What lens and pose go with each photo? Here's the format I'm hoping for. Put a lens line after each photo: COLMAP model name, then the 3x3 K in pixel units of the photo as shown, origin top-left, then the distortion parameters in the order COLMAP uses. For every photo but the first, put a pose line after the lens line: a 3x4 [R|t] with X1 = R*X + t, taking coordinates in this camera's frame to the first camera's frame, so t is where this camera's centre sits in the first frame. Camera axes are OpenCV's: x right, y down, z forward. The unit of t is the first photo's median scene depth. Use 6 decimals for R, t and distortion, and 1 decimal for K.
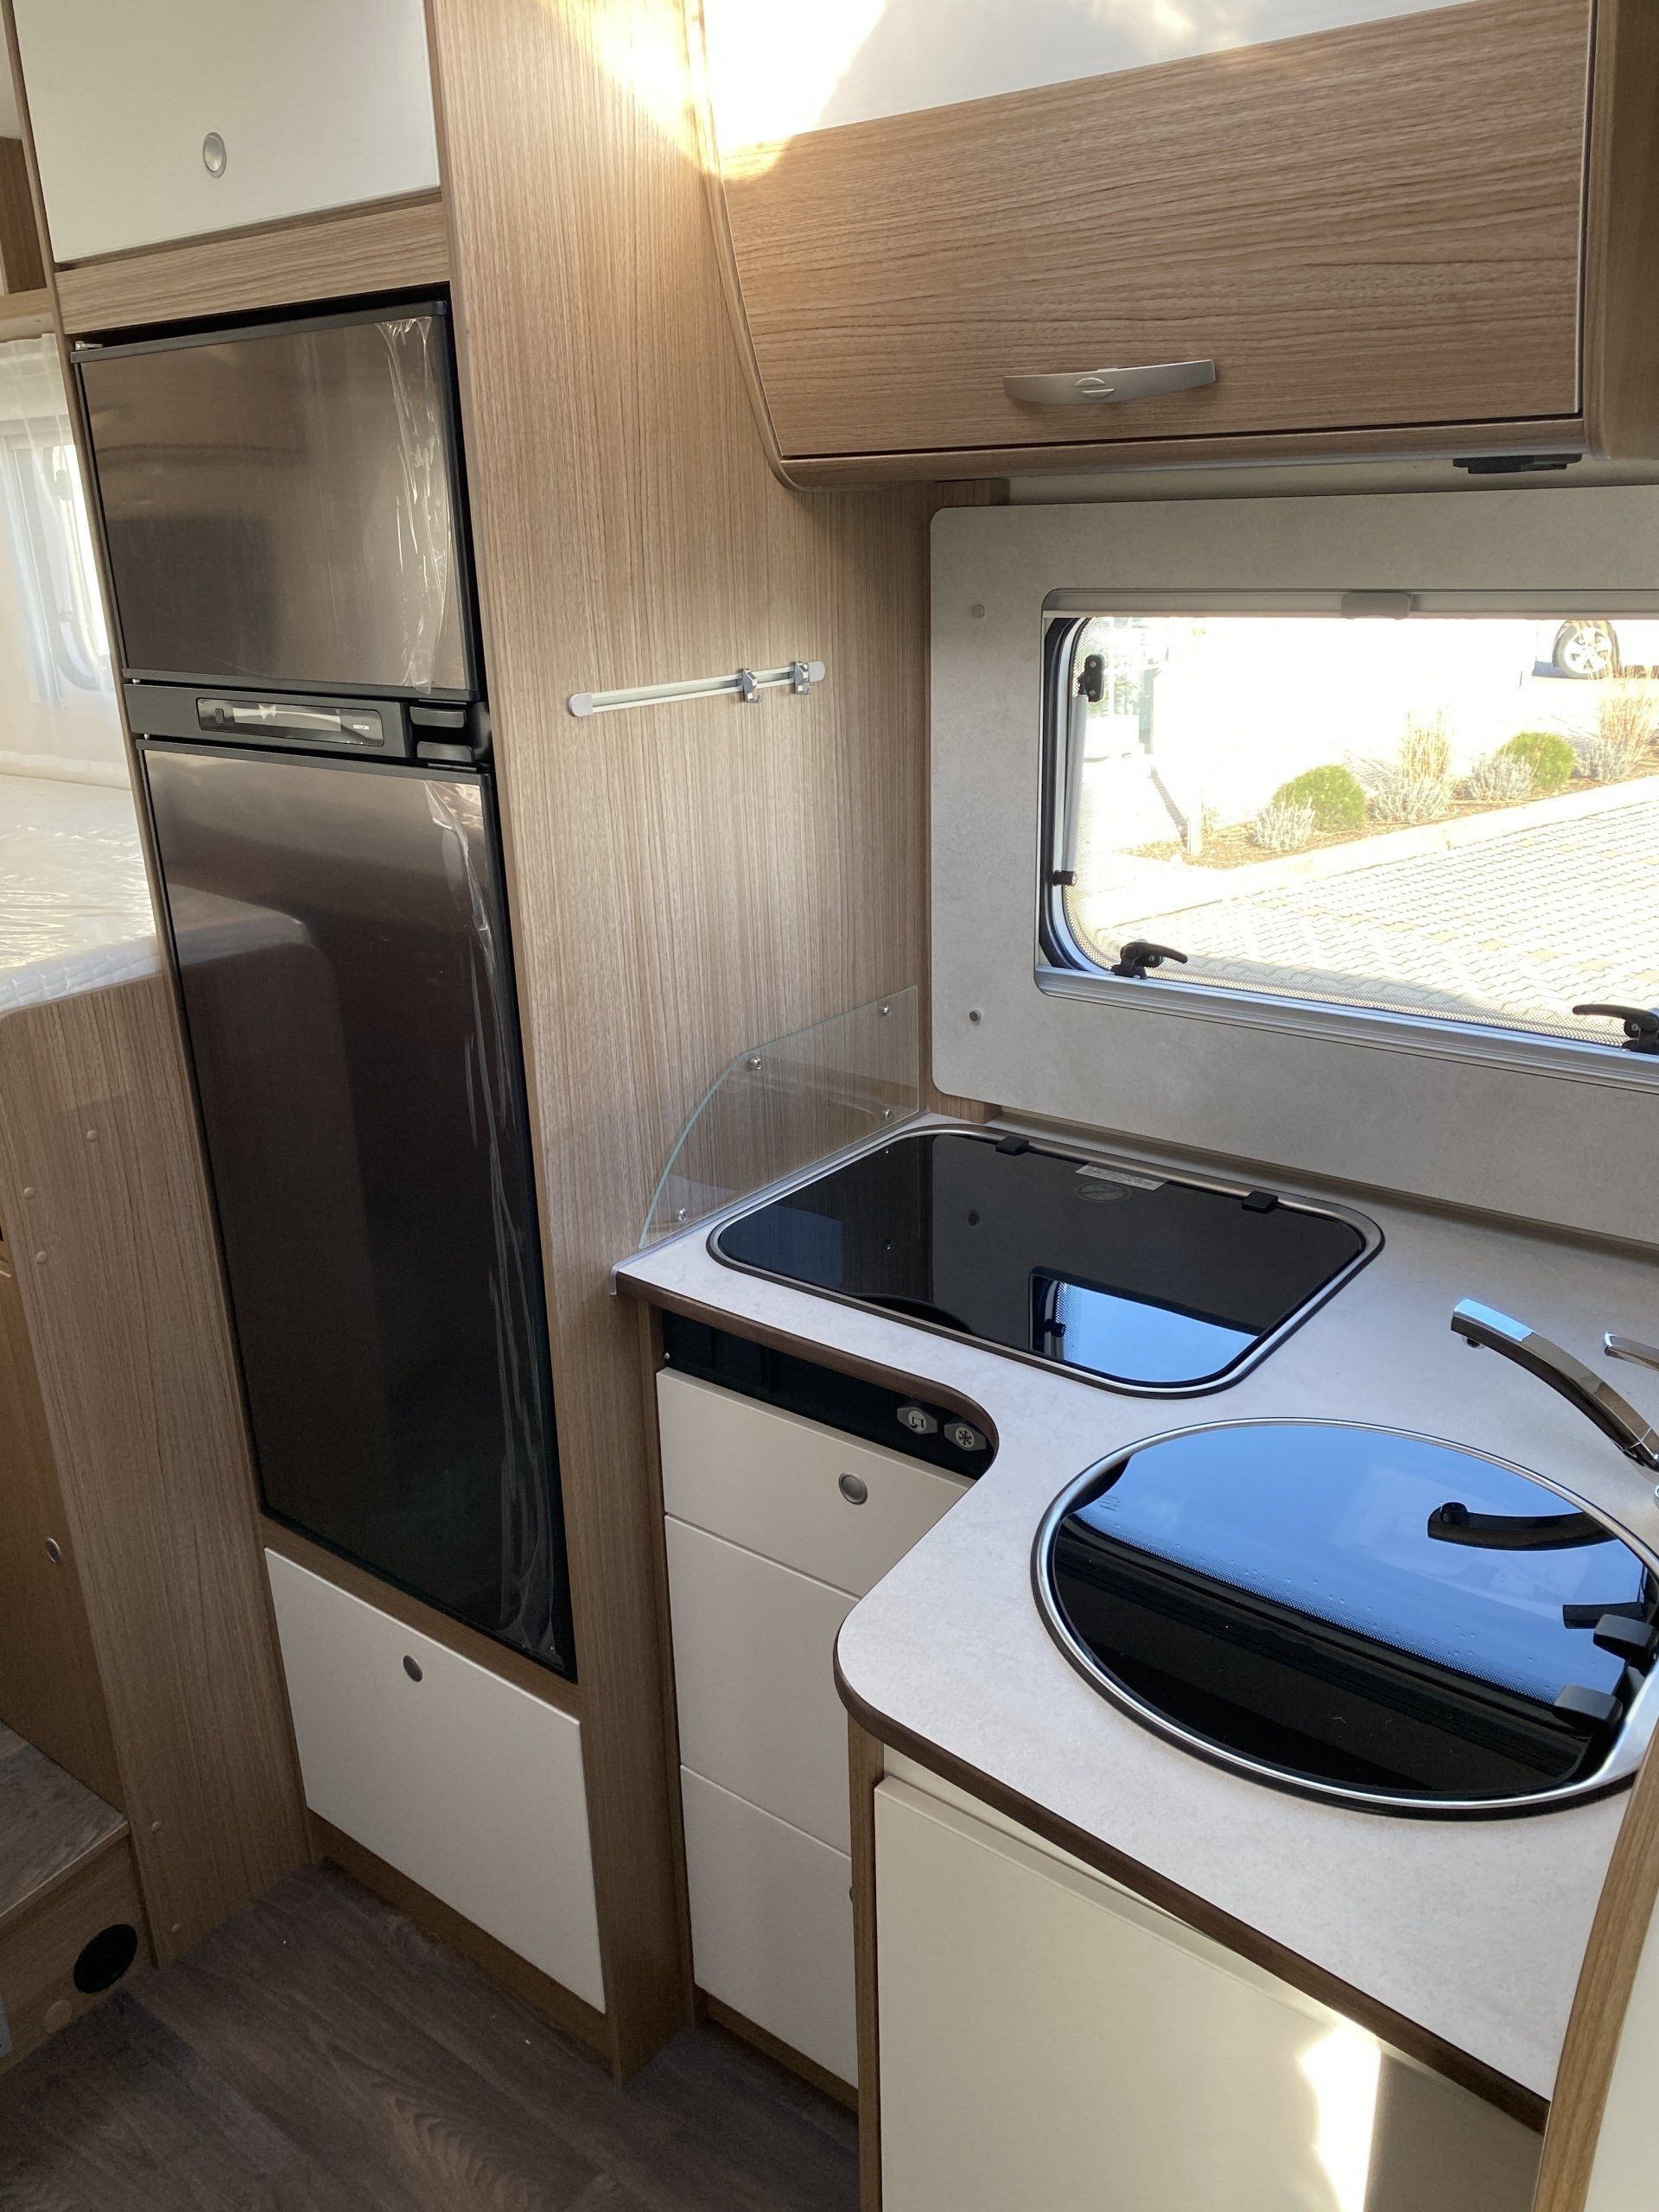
lens RADIAL K [[1780.5, 0, 829.5], [0, 1780.5, 1106.0], [0, 0, 1]] dist [0.043493, -0.081354]
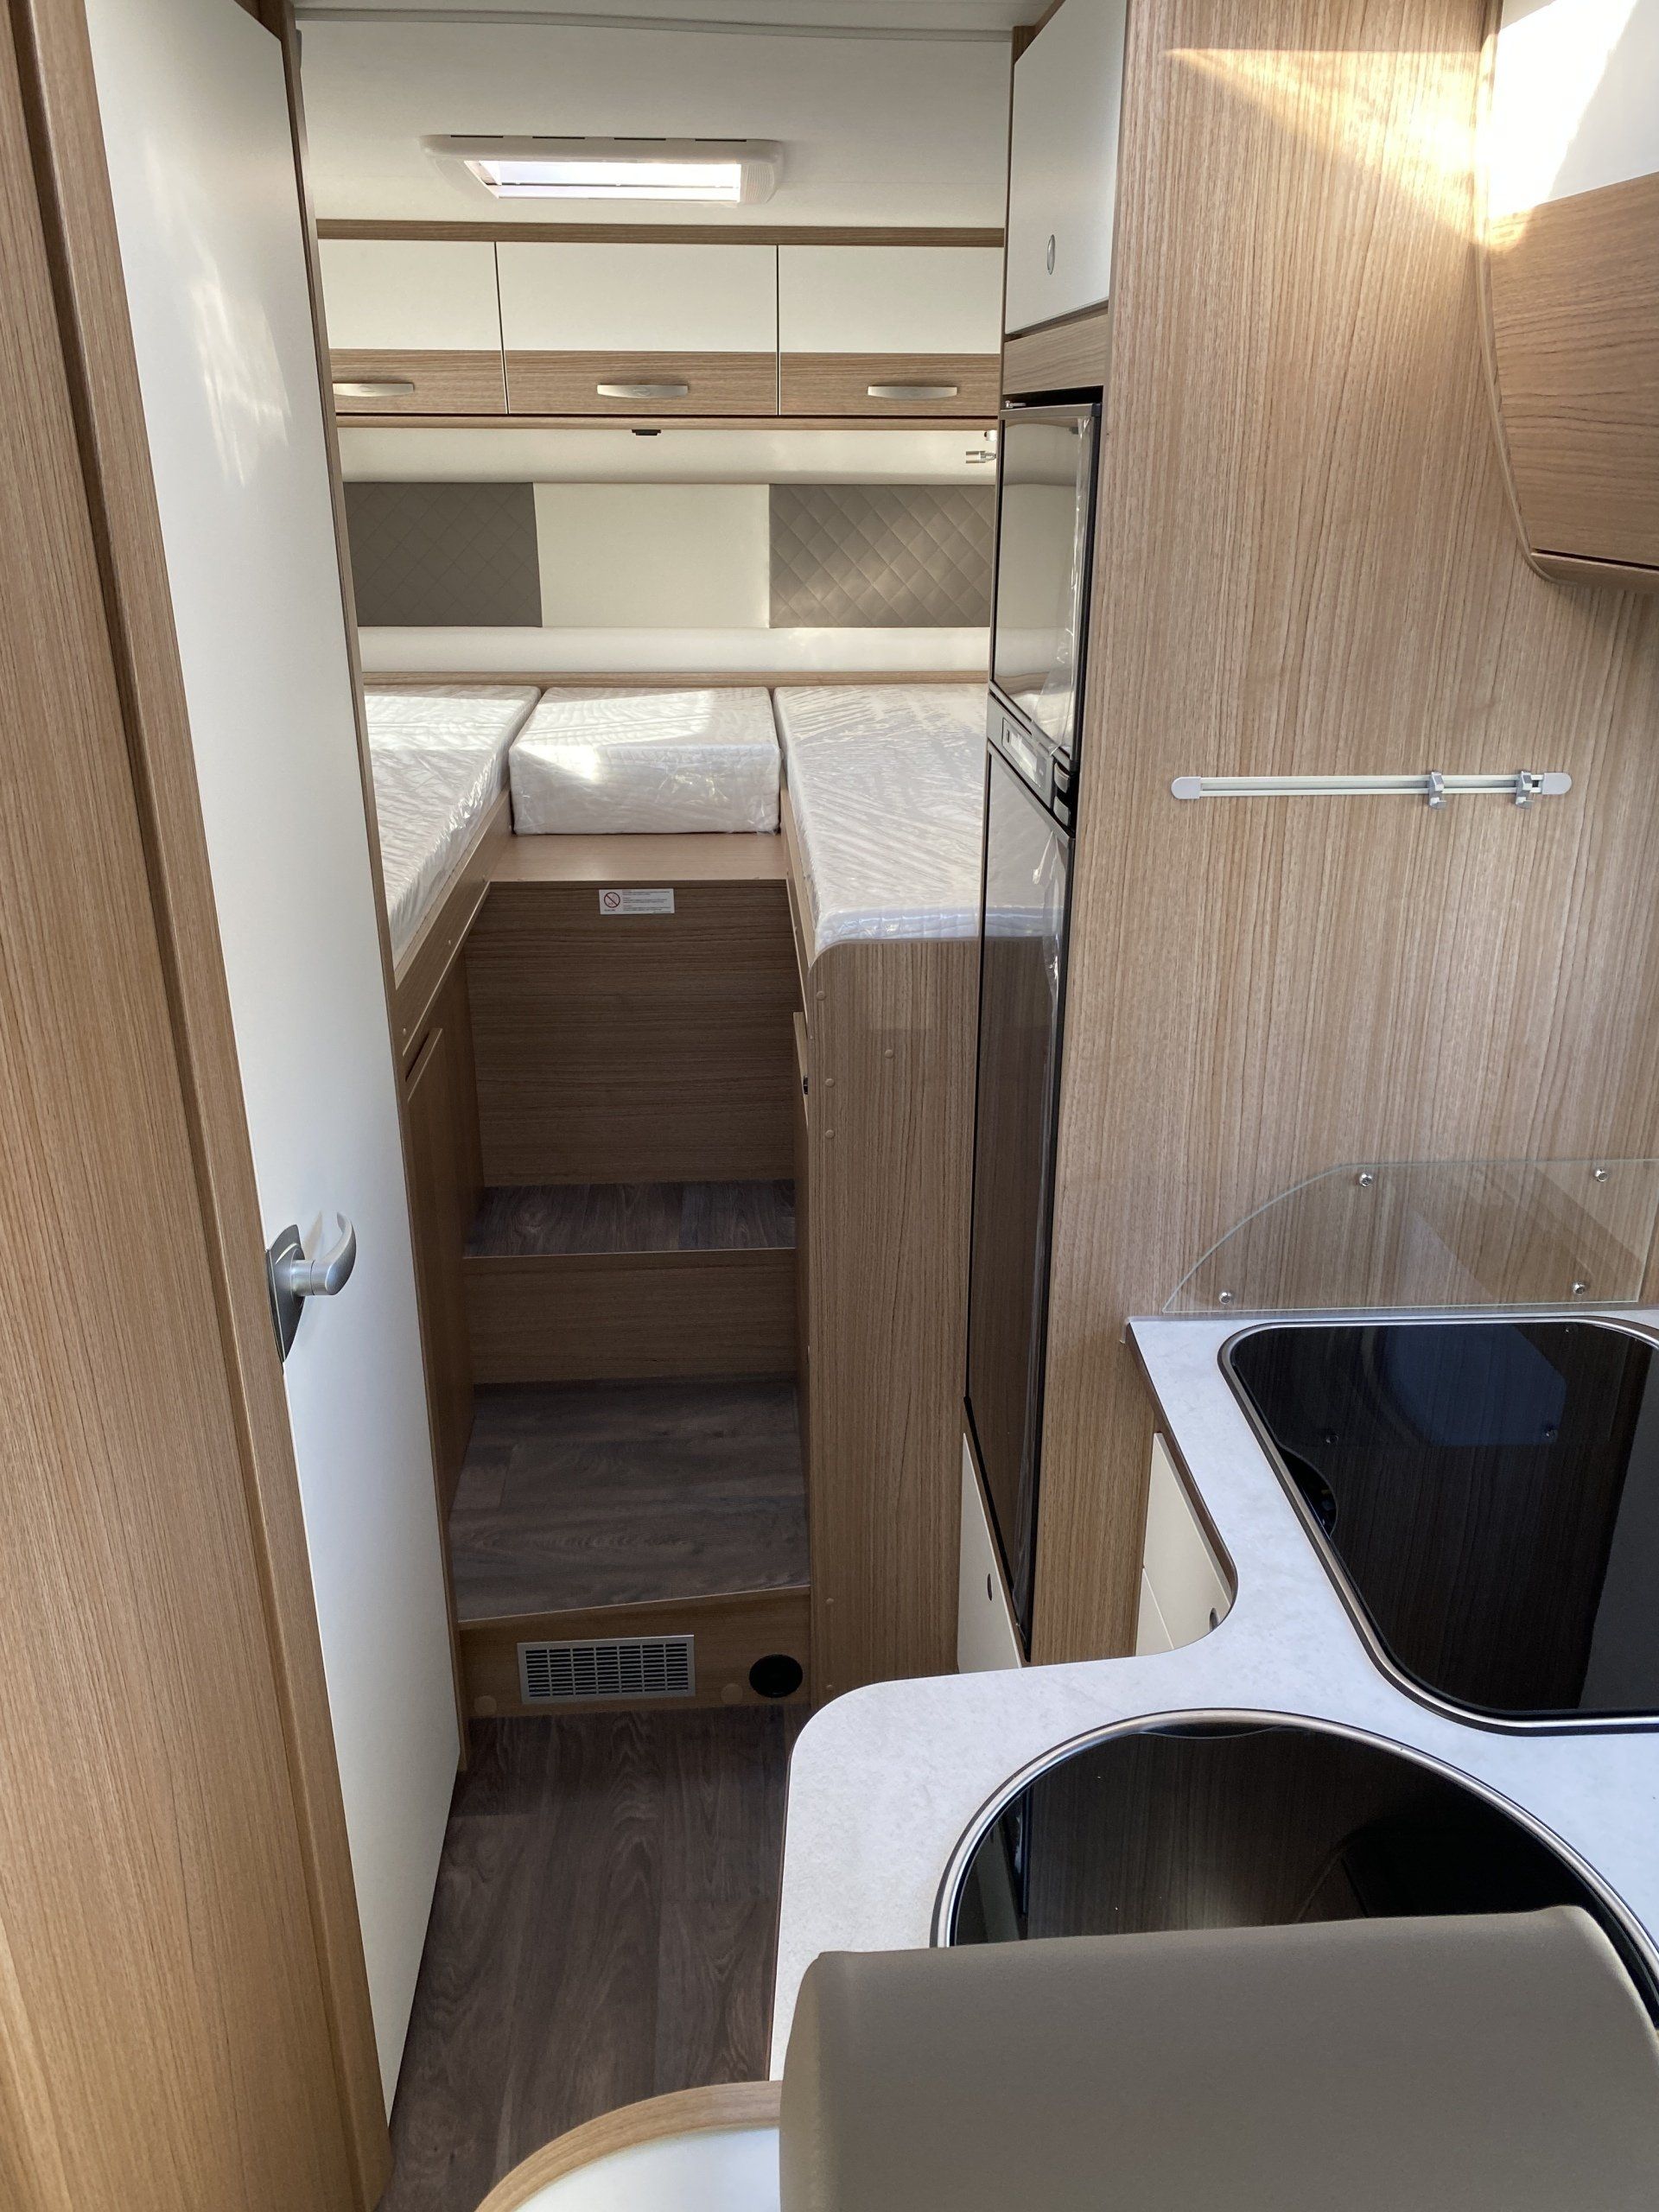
lens RADIAL K [[1796.9, 0, 829.5], [0, 1796.9, 1106.0], [0, 0, 1]] dist [0.003711, -0.002415]
pose [[0.631925, 0.302690, -0.713477, 0.499959], [-0.261316, 0.949889, 0.171539, -0.167337], [0.729647, 0.078044, 0.679356, 0.159543]]
